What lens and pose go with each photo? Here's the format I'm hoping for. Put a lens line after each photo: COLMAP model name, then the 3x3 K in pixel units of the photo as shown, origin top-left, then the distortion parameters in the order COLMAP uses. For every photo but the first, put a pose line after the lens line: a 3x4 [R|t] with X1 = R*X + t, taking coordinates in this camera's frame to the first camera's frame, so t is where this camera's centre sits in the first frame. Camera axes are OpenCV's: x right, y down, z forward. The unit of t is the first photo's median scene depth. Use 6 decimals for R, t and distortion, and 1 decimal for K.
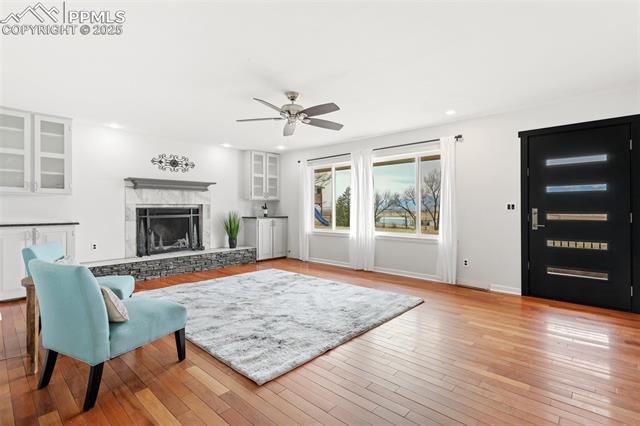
lens RADIAL K [[302.9, 0, 326.1], [0, 302.9, 210.5], [0, 0, 1]] dist [-0.002218, 0.000058]
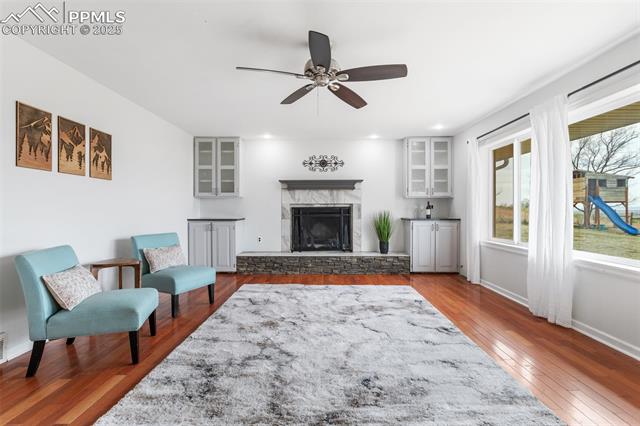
lens RADIAL K [[302.9, 0, 321.1], [0, 302.9, 209.9], [0, 0, 1]] dist [-0.002218, 0.000058]
pose [[0.660727, 0.003049, -0.750620, 0.273462], [-0.005816, 0.999983, -0.001057, 0.000793], [0.750603, 0.005064, 0.660734, 0.346350]]
